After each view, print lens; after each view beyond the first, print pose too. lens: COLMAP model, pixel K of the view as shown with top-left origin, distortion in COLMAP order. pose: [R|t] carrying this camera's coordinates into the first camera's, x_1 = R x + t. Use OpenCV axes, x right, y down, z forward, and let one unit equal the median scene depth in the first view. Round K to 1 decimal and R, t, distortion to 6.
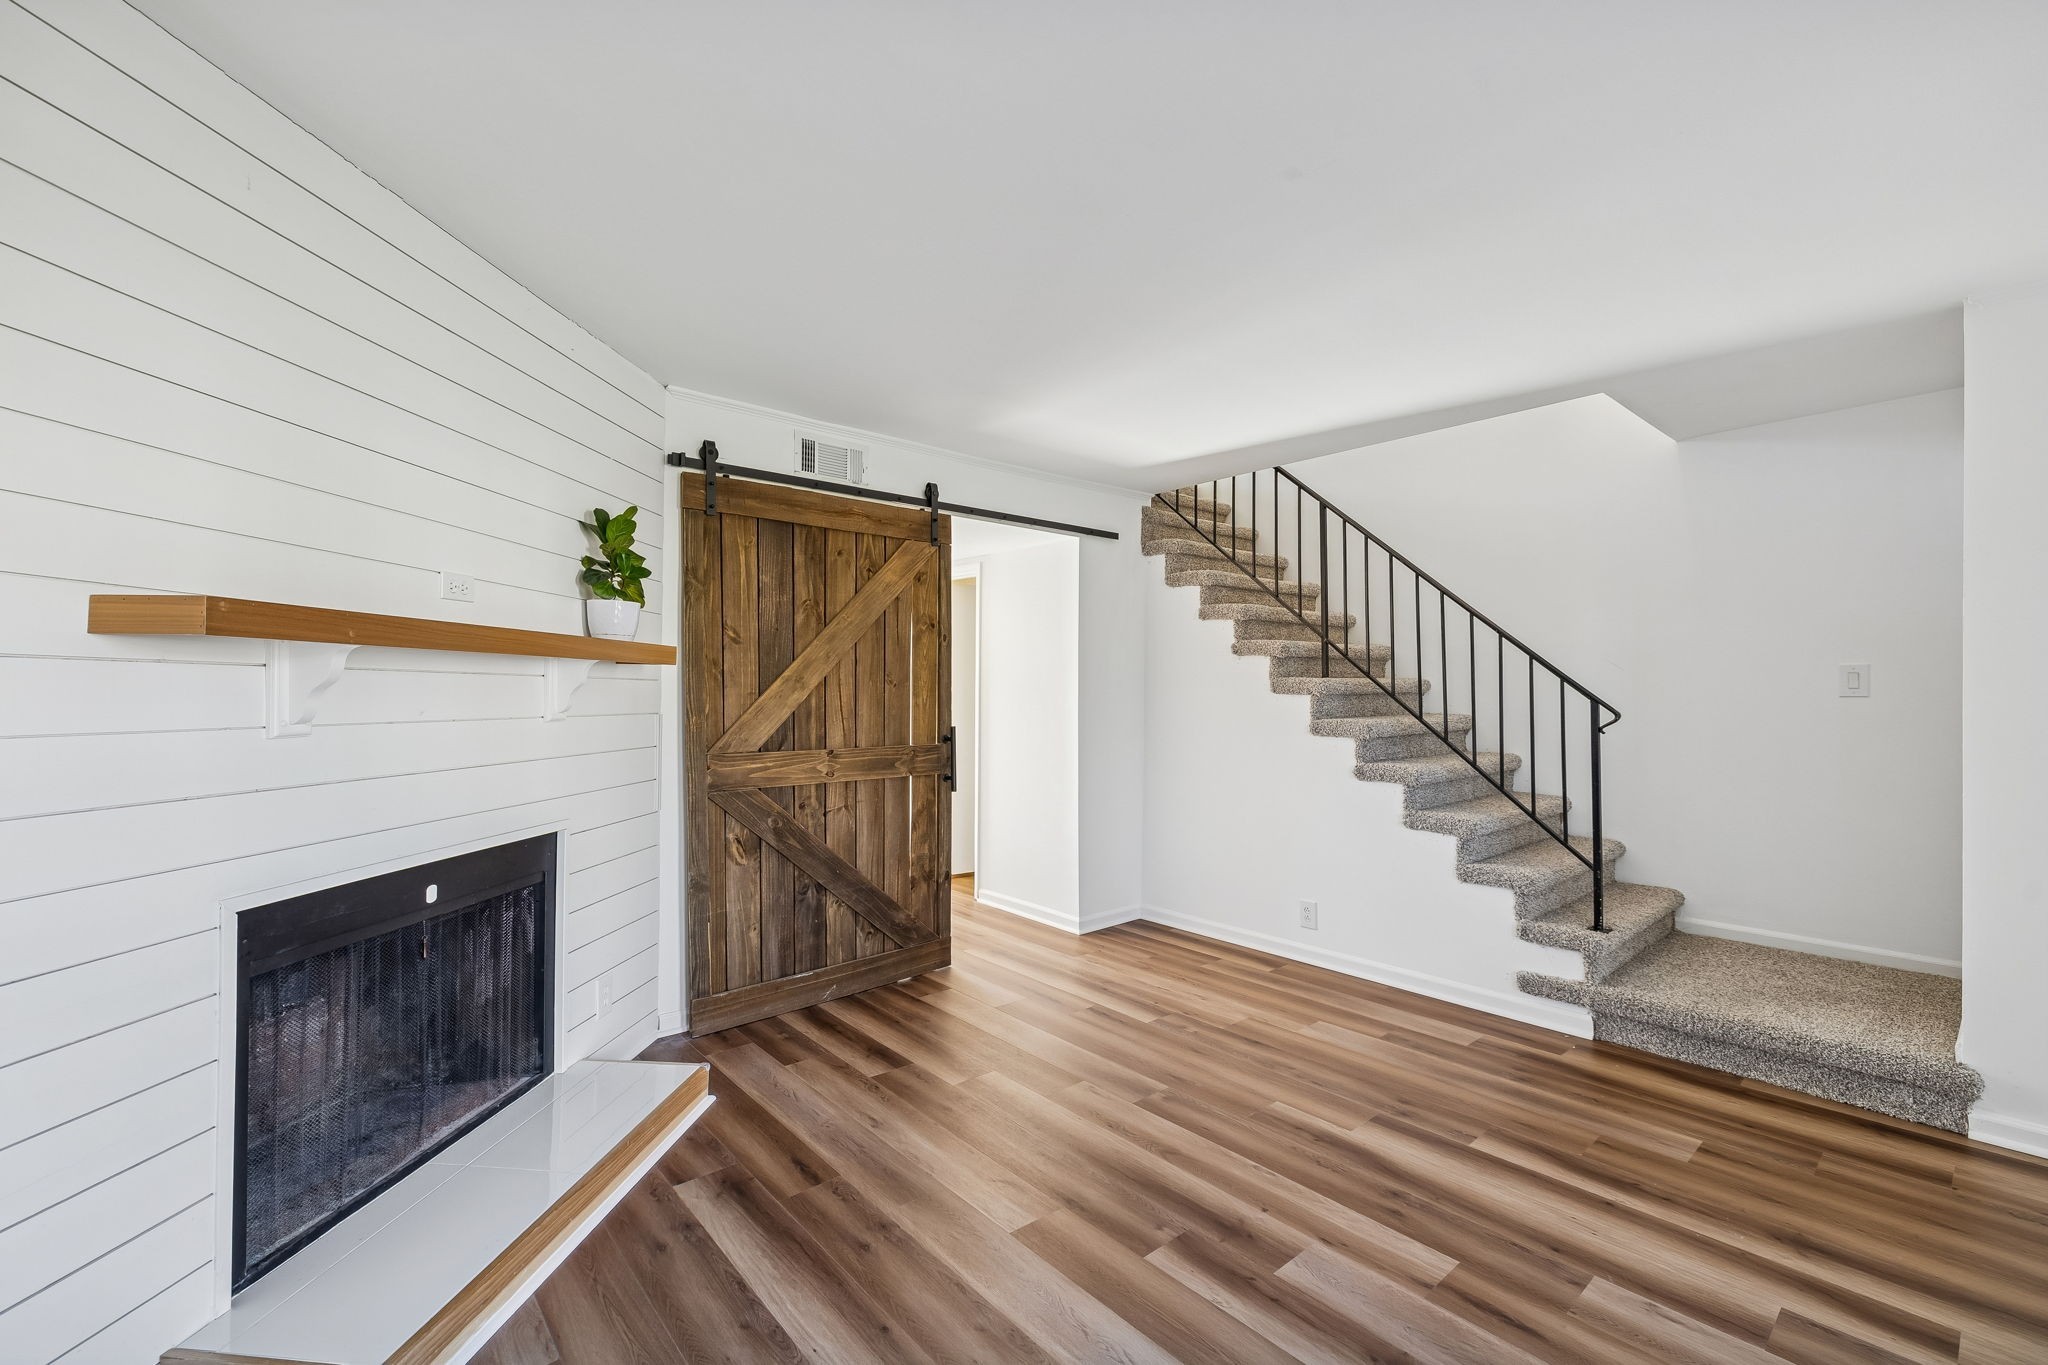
lens RADIAL K [[868.7, 0, 1028.3], [0, 868.7, 681.3], [0, 0, 1]] dist [0.000072, 0.000952]
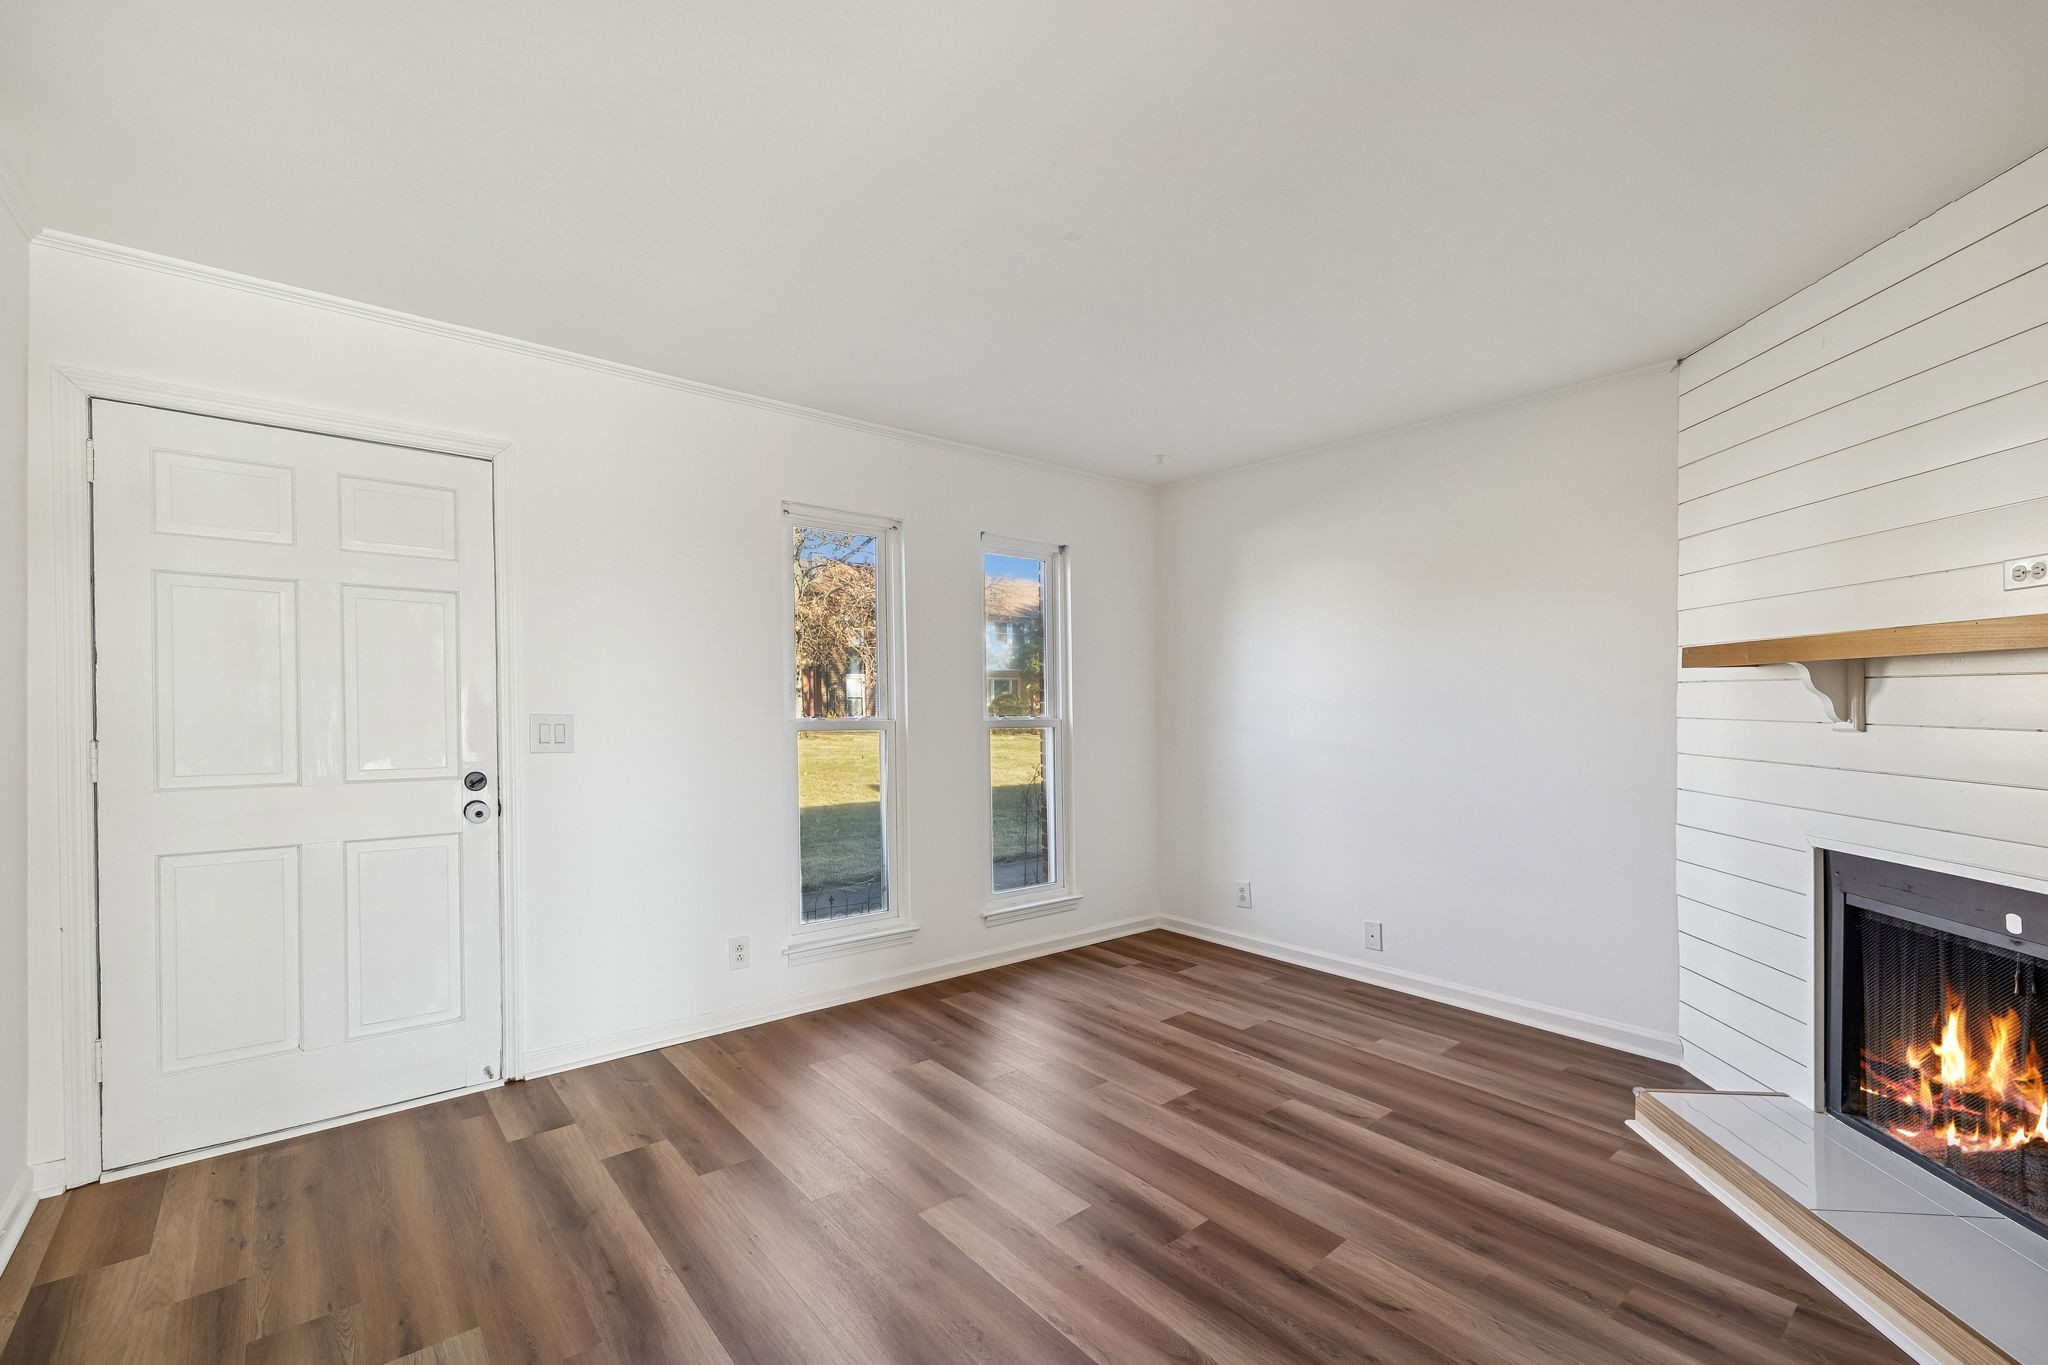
lens RADIAL K [[868.7, 0, 1023.3], [0, 868.7, 727.1], [0, 0, 1]] dist [0.000072, 0.000952]
pose [[-0.999910, -0.004943, 0.012502, 0.198122], [-0.004721, 0.999832, 0.017707, 0.020503], [-0.012588, 0.017647, -0.999765, 1.165767]]
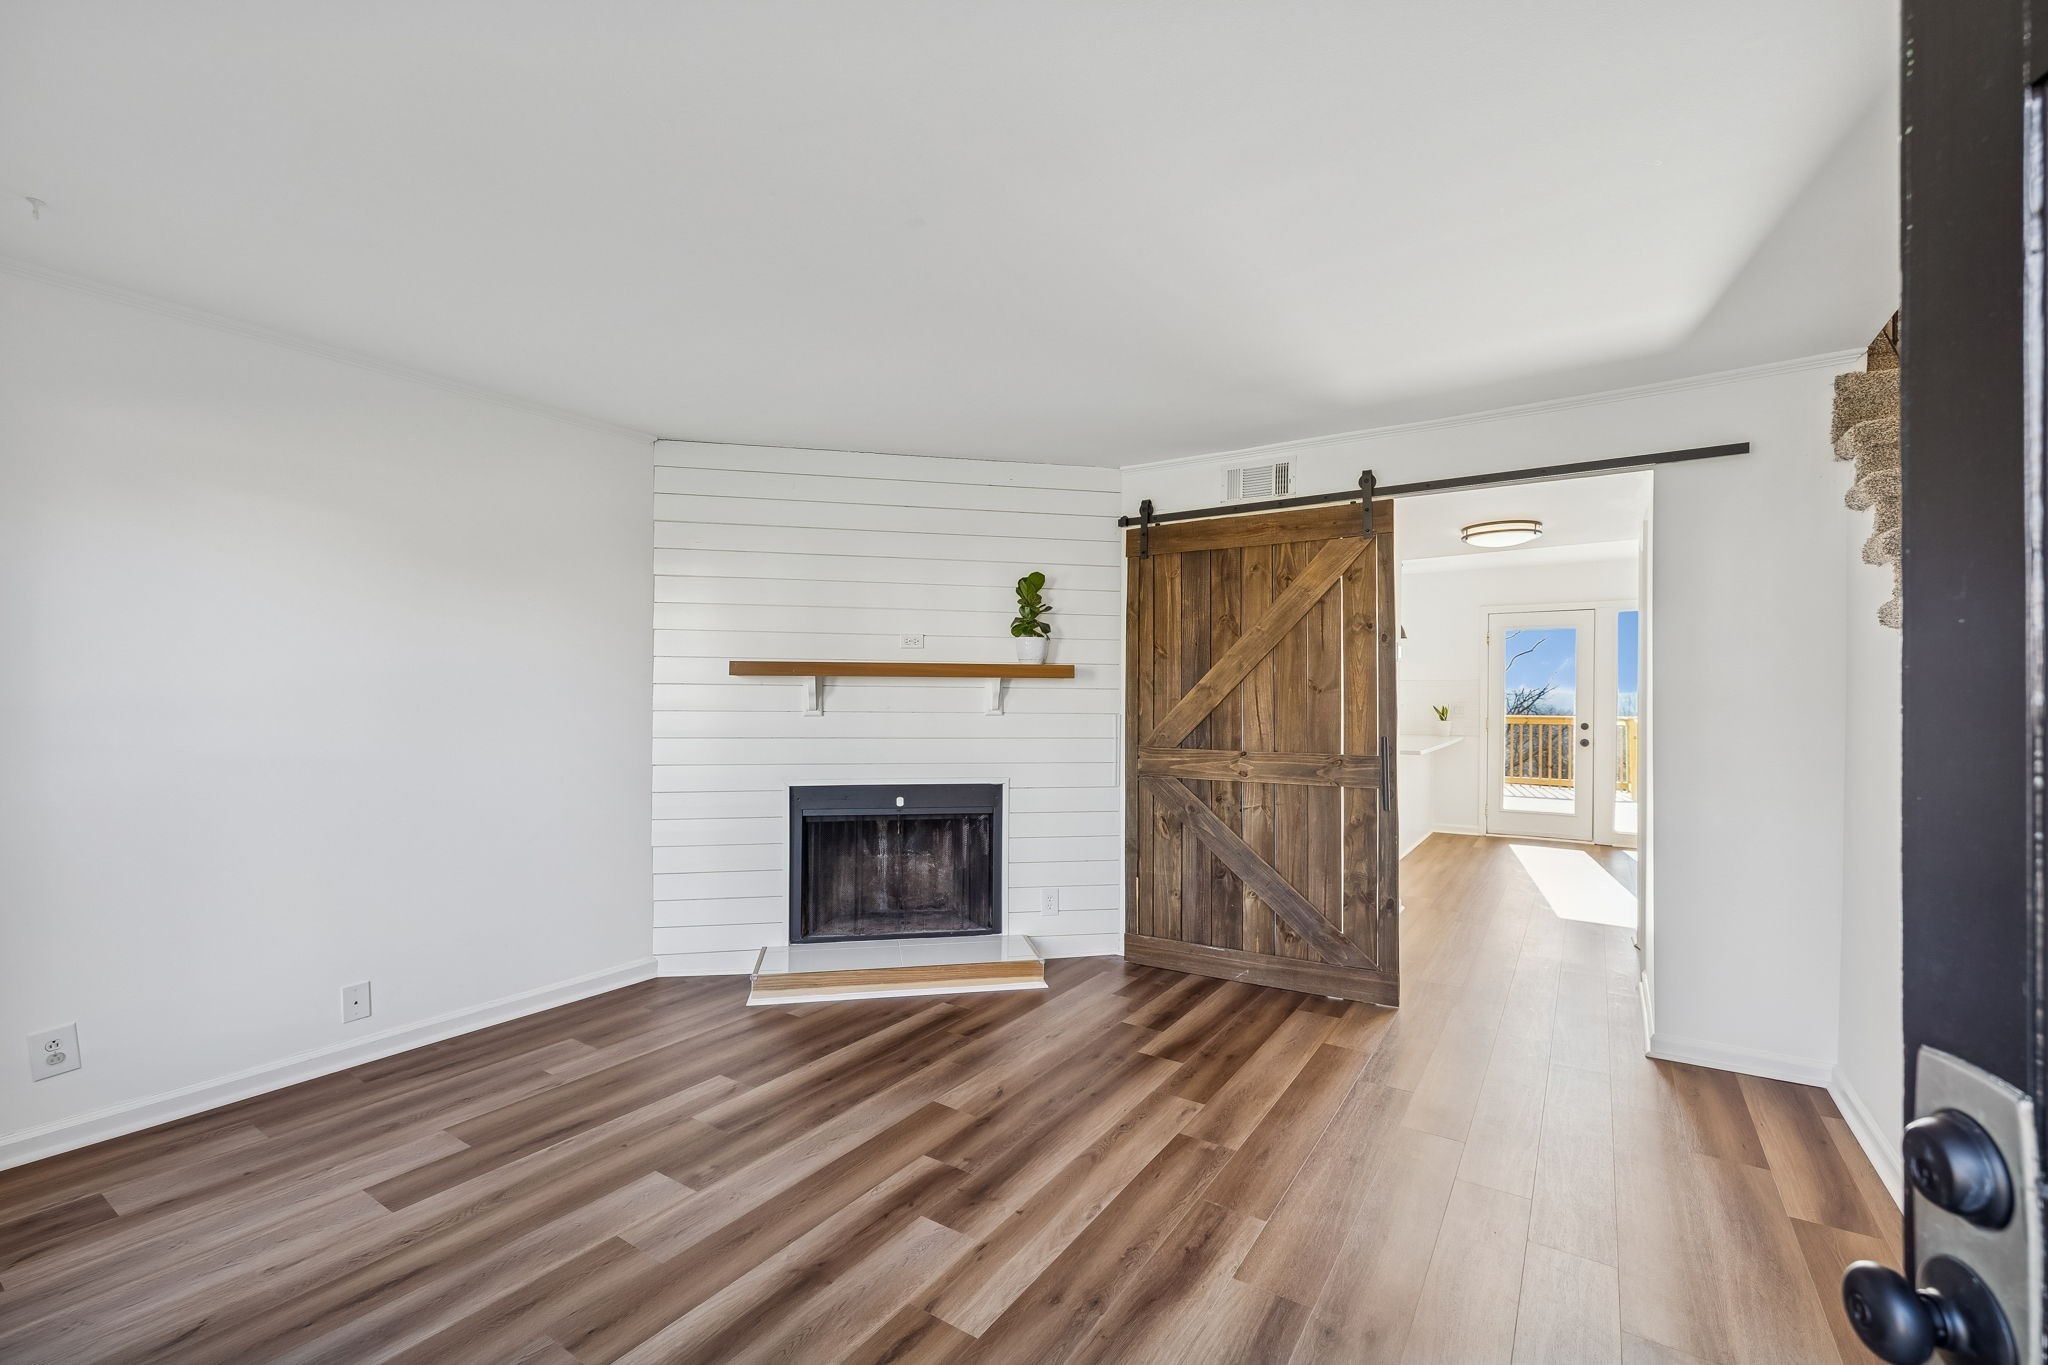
lens RADIAL K [[868.7, 0, 1013.4], [0, 868.7, 690.5], [0, 0, 1]] dist [0.000072, 0.000952]
pose [[0.266200, -0.009822, -0.963868, 0.764591], [0.007487, 0.999939, -0.008122, 0.010093], [0.963889, -0.005054, 0.266257, 0.450542]]
